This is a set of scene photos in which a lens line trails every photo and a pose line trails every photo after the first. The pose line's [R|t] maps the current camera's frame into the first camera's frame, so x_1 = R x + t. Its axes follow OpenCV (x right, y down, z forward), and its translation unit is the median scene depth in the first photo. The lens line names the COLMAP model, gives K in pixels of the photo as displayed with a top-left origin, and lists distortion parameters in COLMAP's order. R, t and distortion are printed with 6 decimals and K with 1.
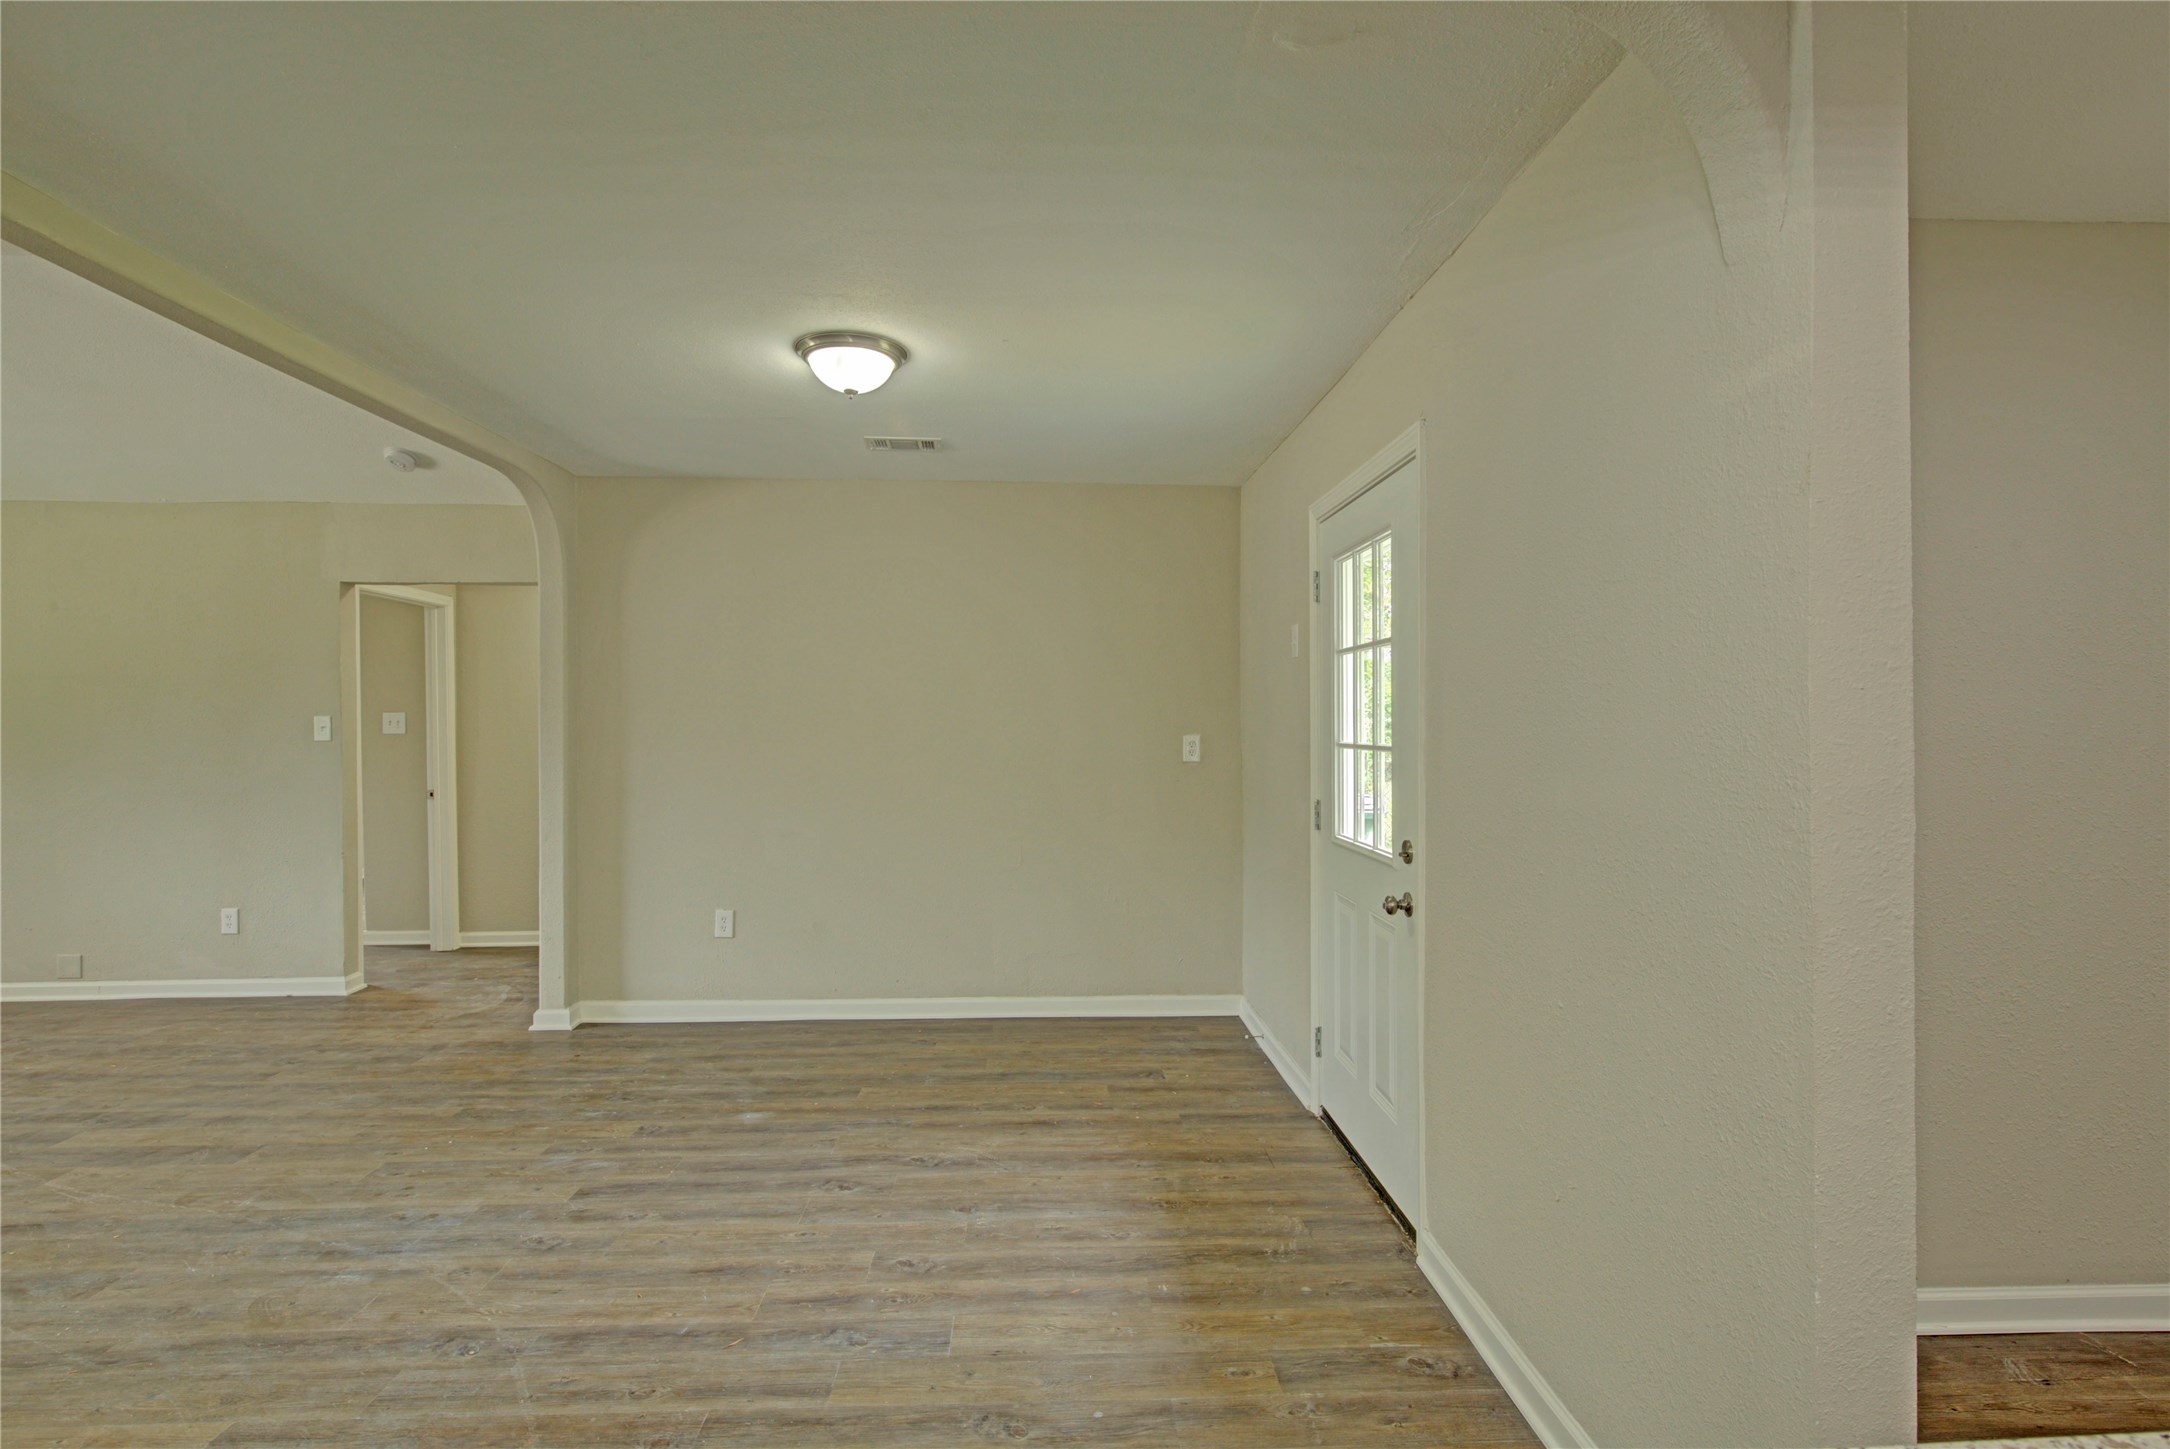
lens RADIAL K [[1048.0, 0, 1096.1], [0, 1048.0, 725.7], [0, 0, 1]] dist [-0.000750, -0.001140]
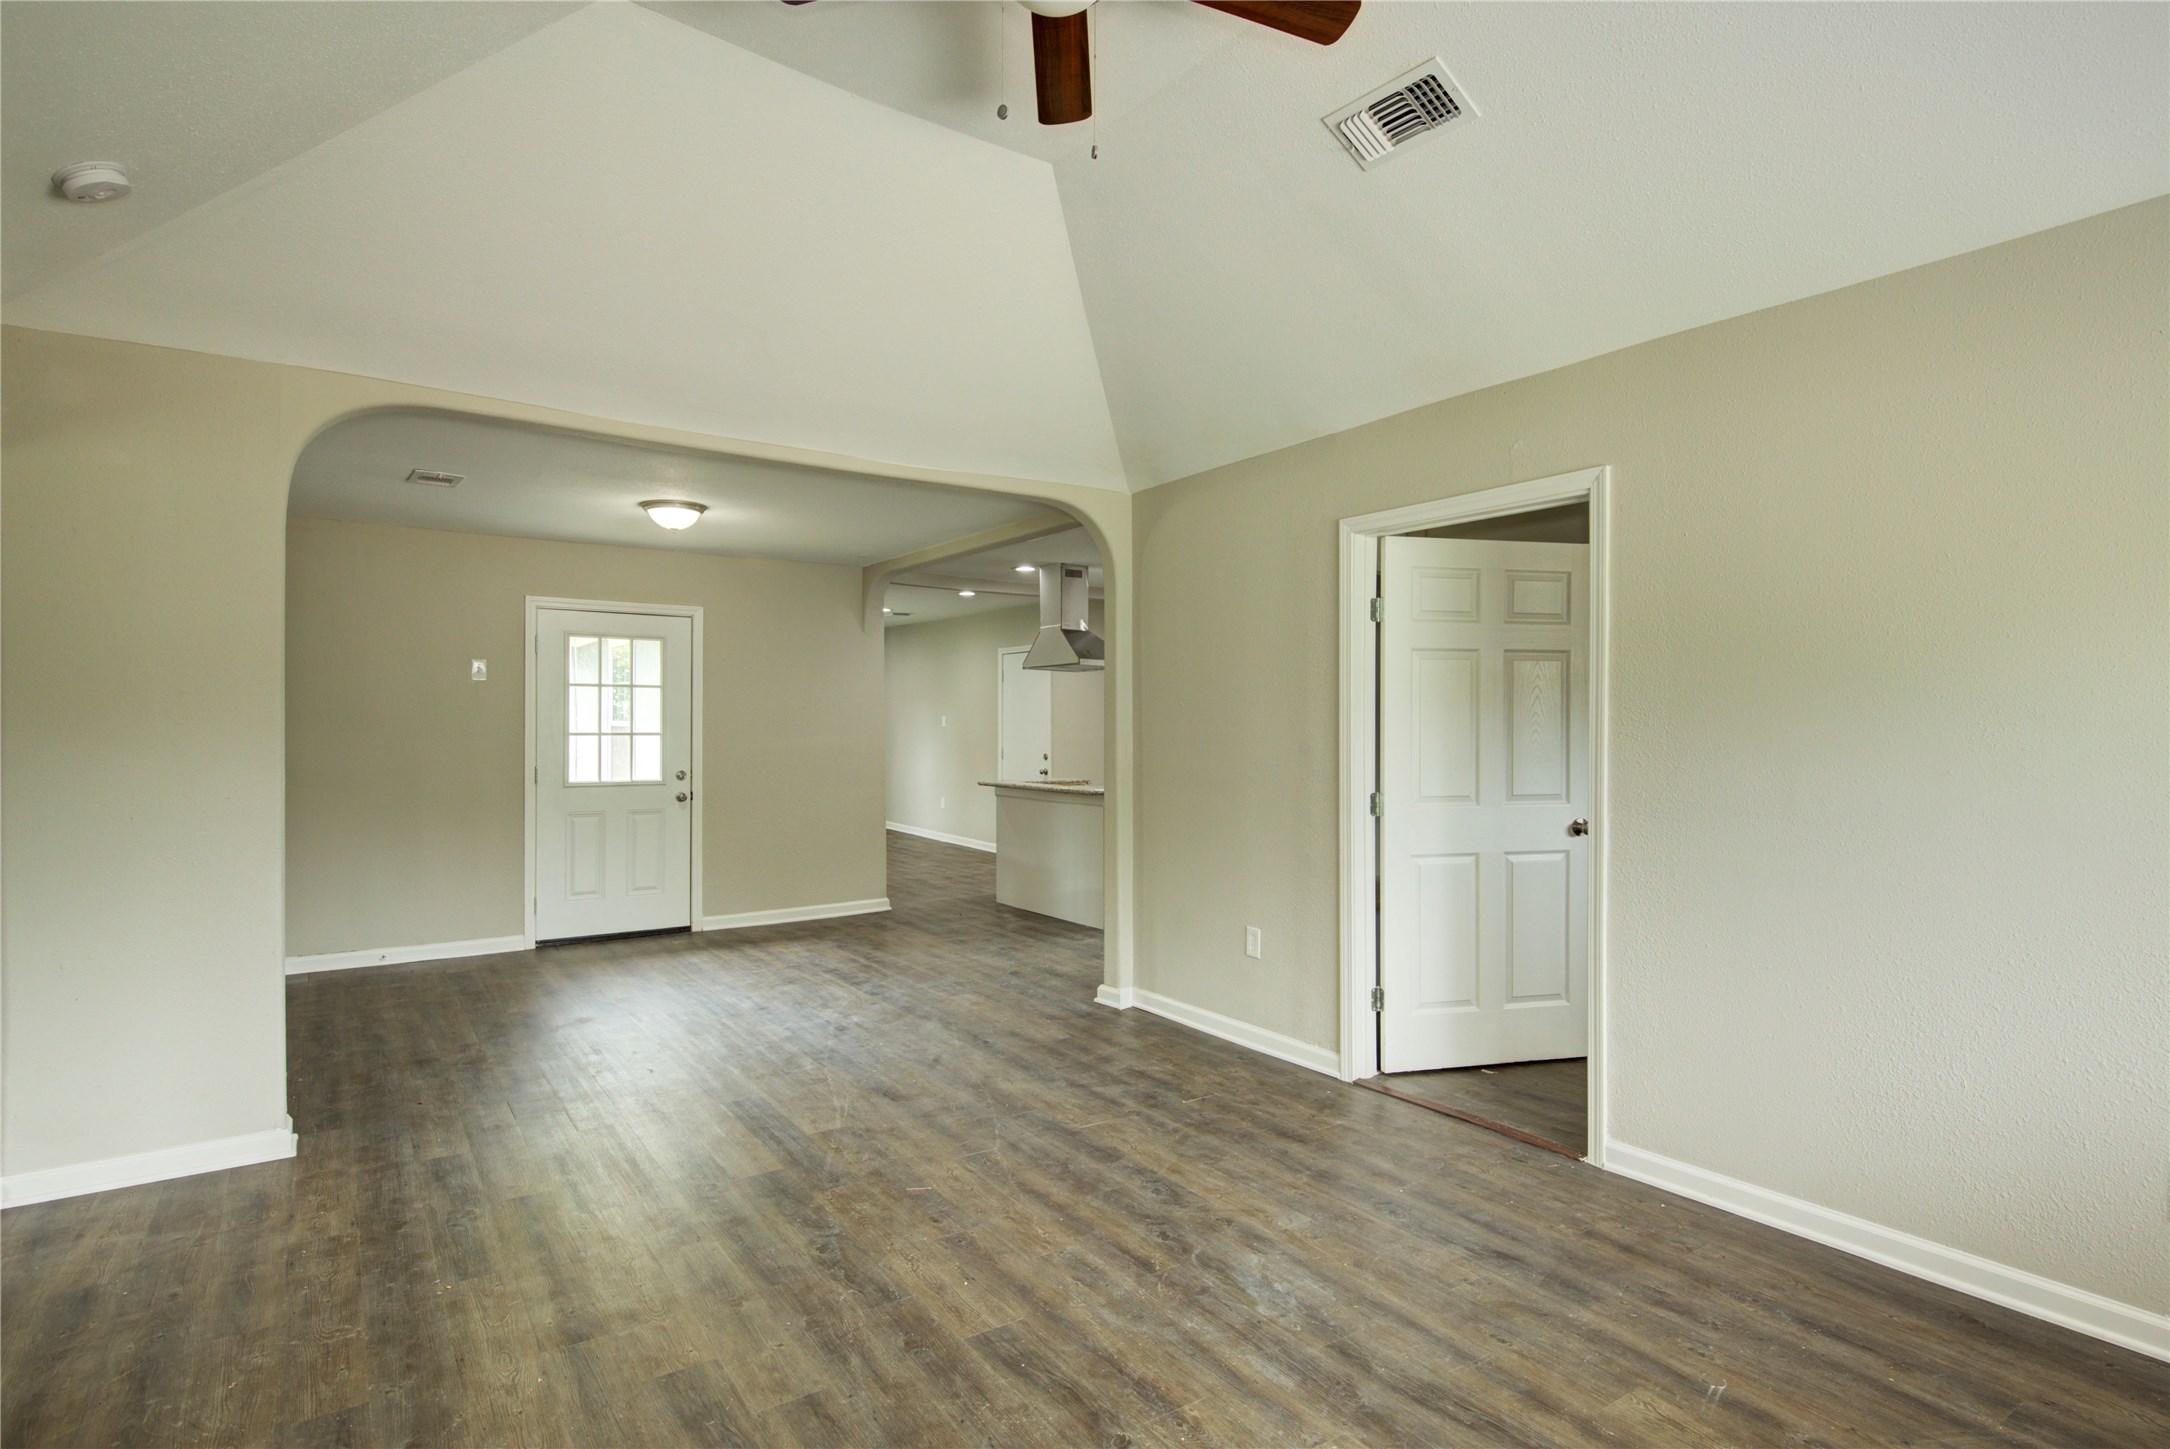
lens RADIAL K [[1113.5, 0, 1087.8], [0, 1113.5, 729.8], [0, 0, 1]] dist [0.017426, -0.006338]
pose [[-0.527292, -0.002597, 0.849680, -1.697533], [0.002516, 0.999986, 0.004618, 0.004757], [-0.849680, 0.004573, -0.527278, 1.100726]]
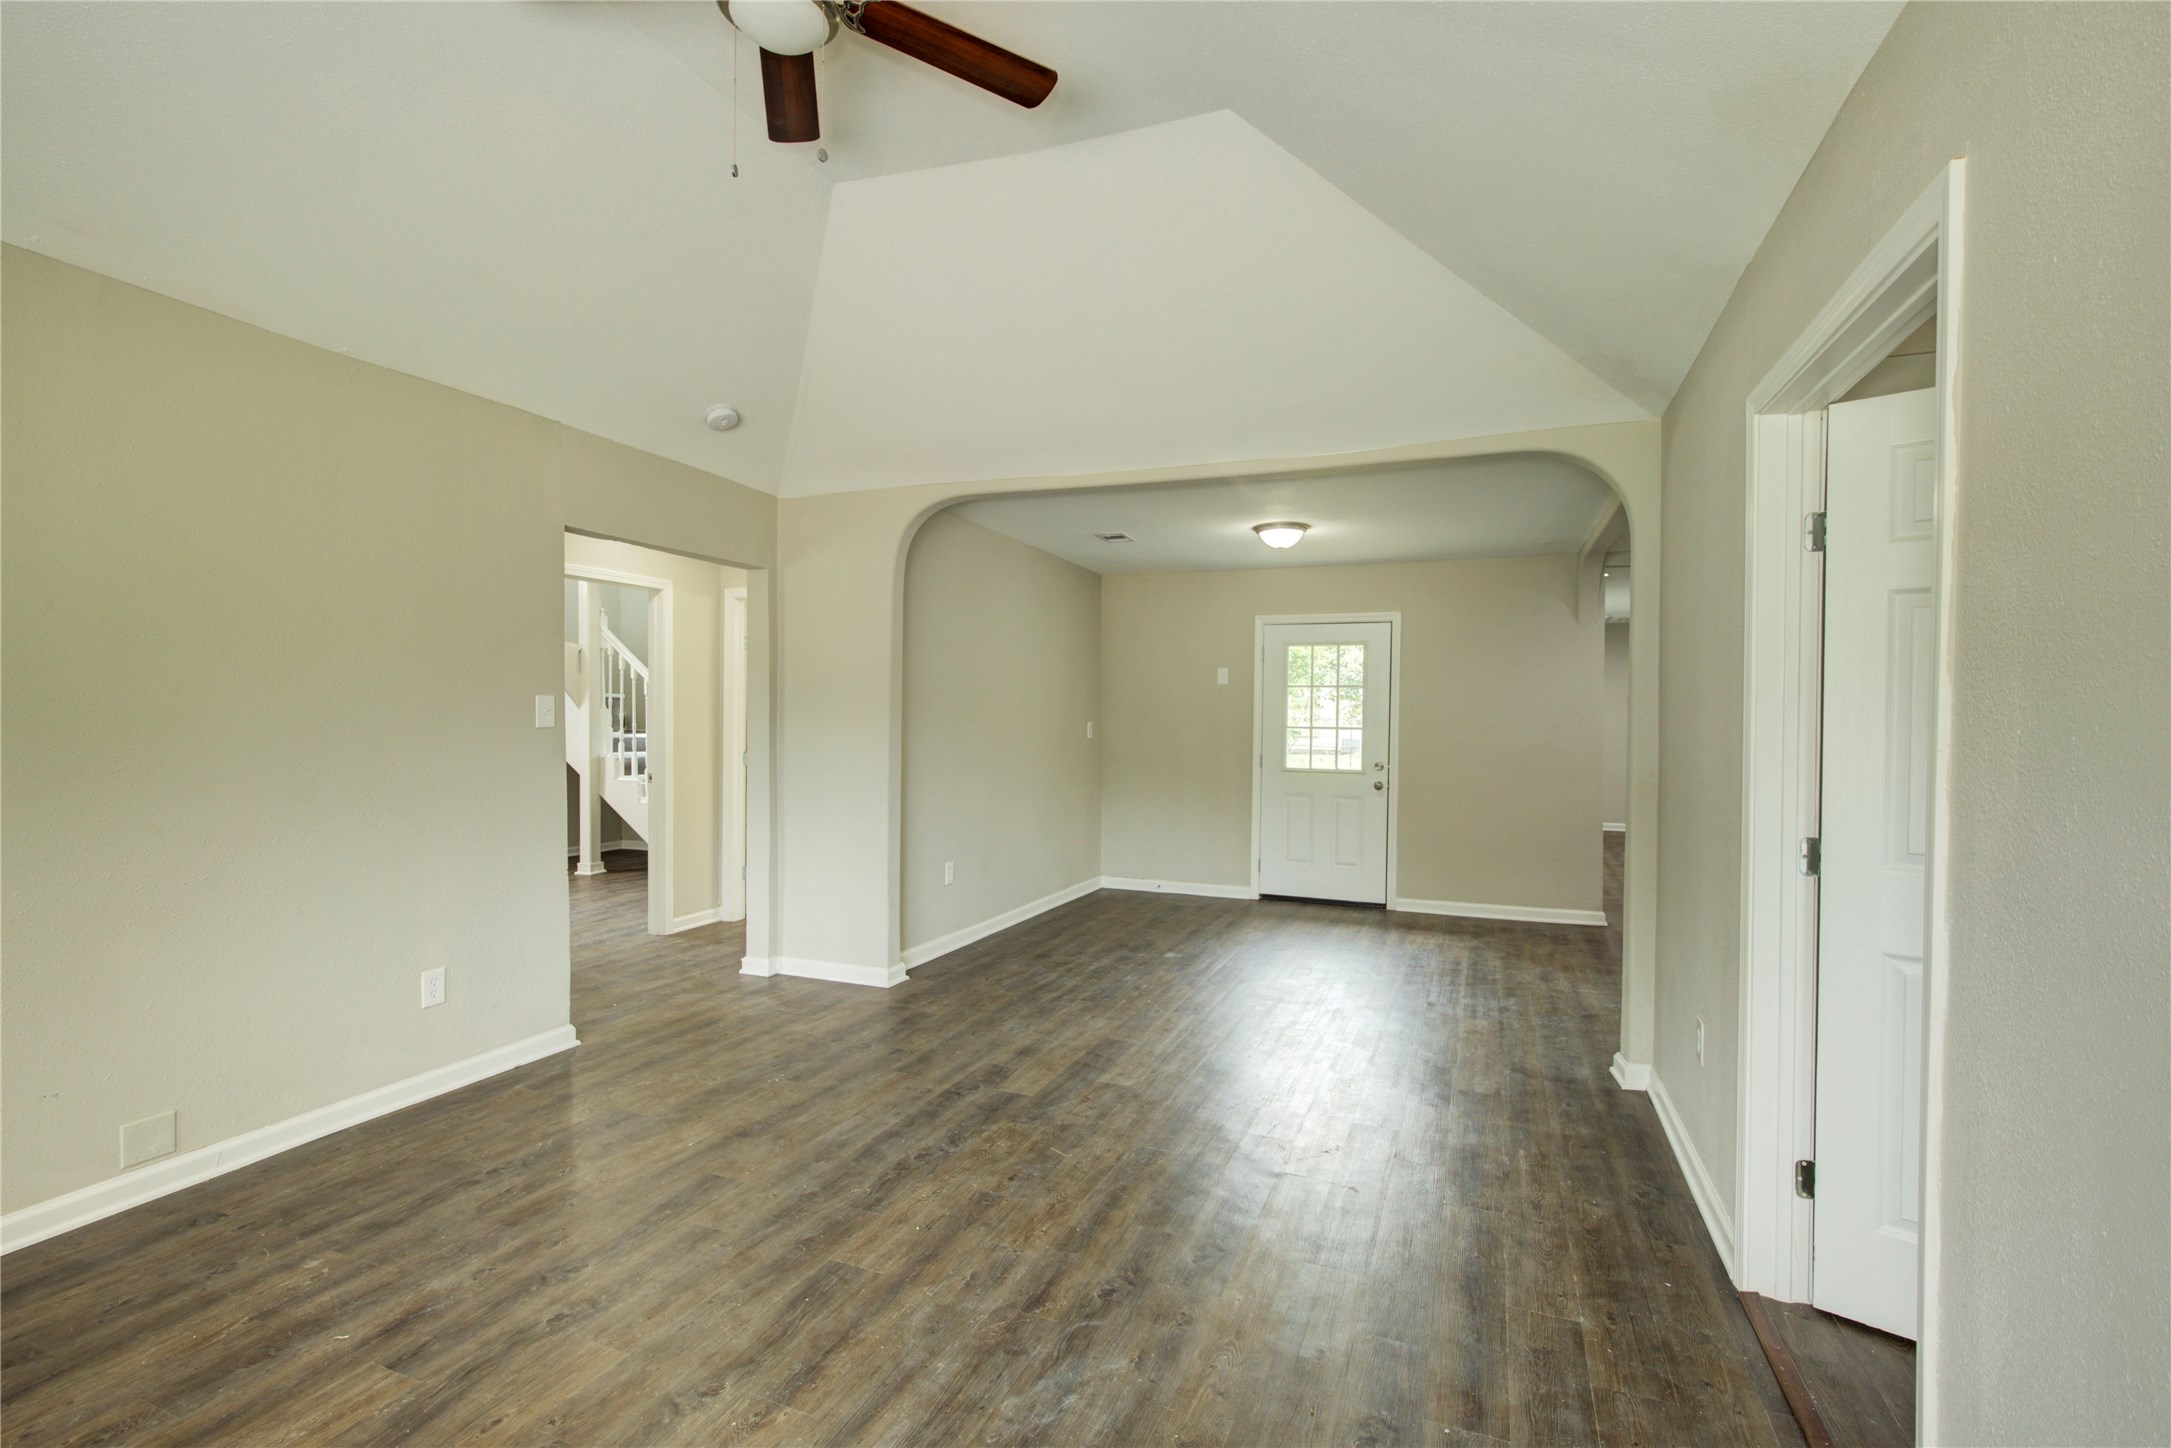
lens RADIAL K [[981.3, 0, 1084.9], [0, 981.3, 728.9], [0, 0, 1]] dist [-0.006903, 0.004135]
pose [[0.420439, -0.004699, 0.907309, -1.622105], [-0.009428, 0.999910, 0.009548, 0.006709], [-0.907272, -0.012569, 0.420357, 0.443144]]
